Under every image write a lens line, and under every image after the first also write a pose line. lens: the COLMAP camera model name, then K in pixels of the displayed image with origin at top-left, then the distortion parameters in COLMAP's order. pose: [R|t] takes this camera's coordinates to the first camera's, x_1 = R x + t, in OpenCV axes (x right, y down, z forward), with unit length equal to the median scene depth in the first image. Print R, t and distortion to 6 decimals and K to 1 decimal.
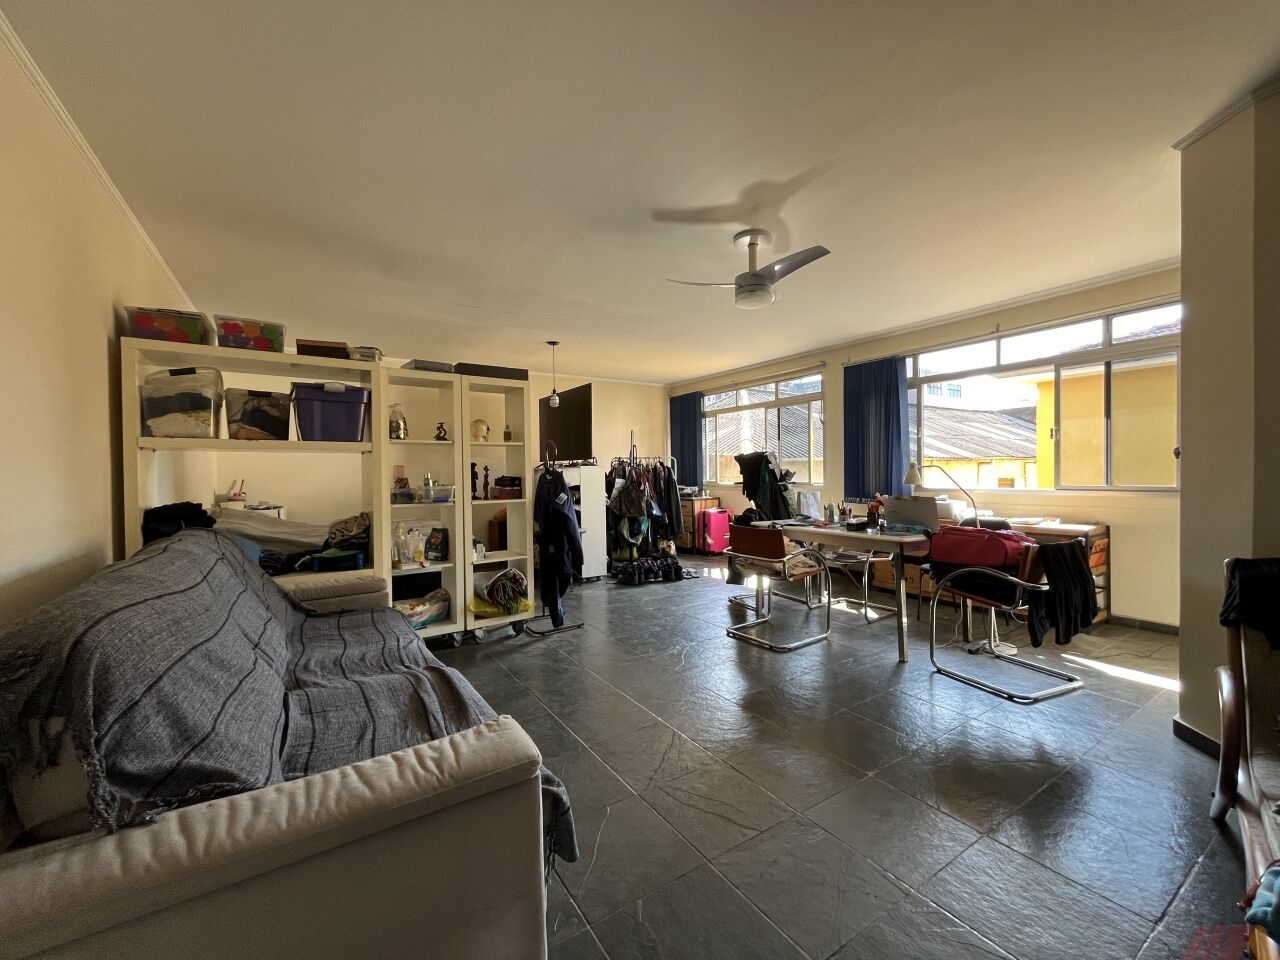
lens RADIAL K [[522.6, 0, 639.7], [0, 522.6, 472.8], [0, 0, 1]] dist [-0.004380, 0.000881]
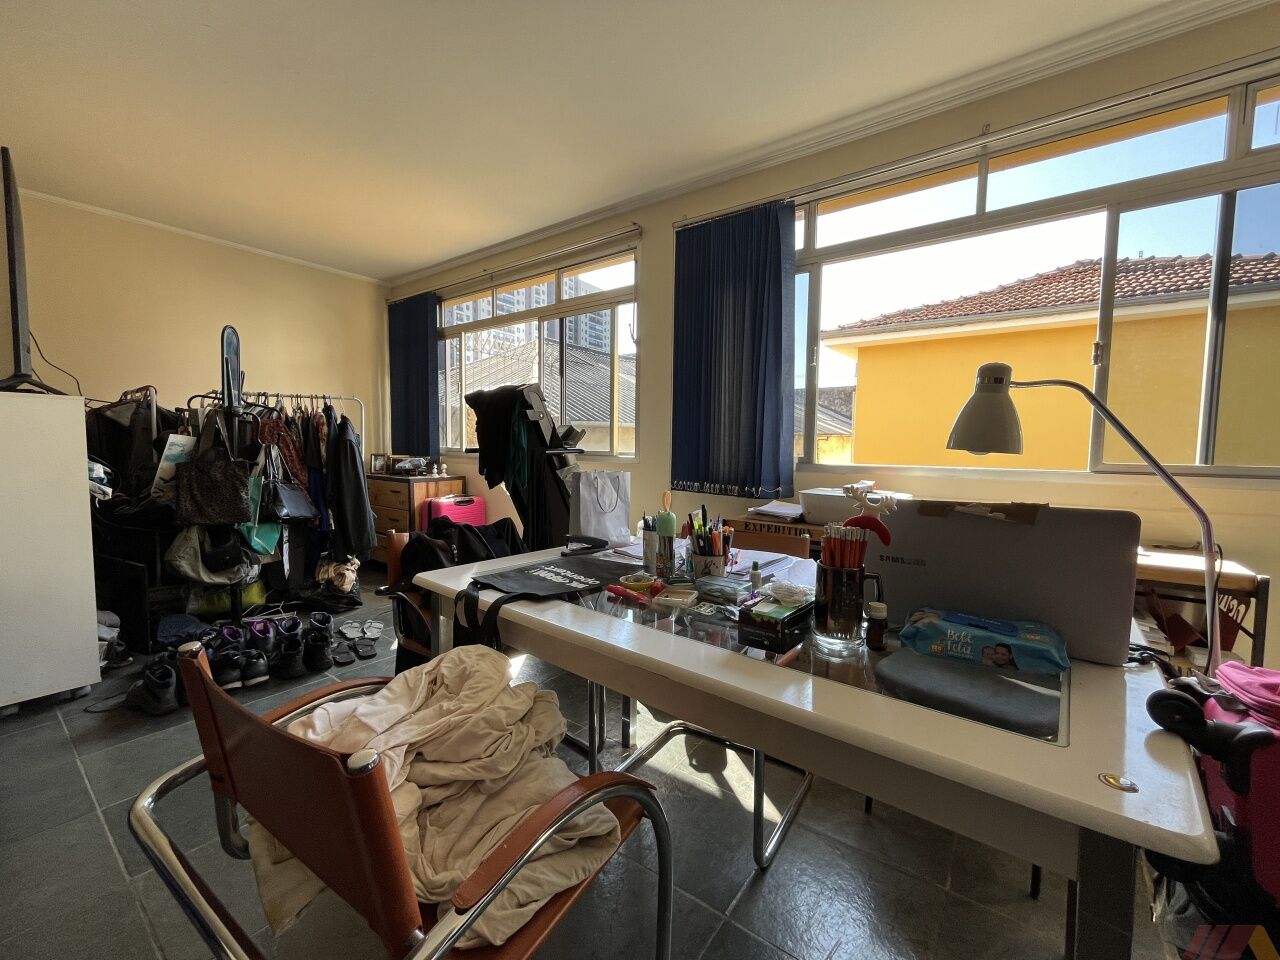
lens RADIAL K [[522.6, 0, 644.0], [0, 522.6, 478.0], [0, 0, 1]] dist [-0.004380, 0.000881]
pose [[0.933288, 0.001633, 0.359126, 0.160781], [-0.023194, 0.998176, 0.055736, 0.014472], [-0.358380, -0.060348, 0.931623, 0.475478]]
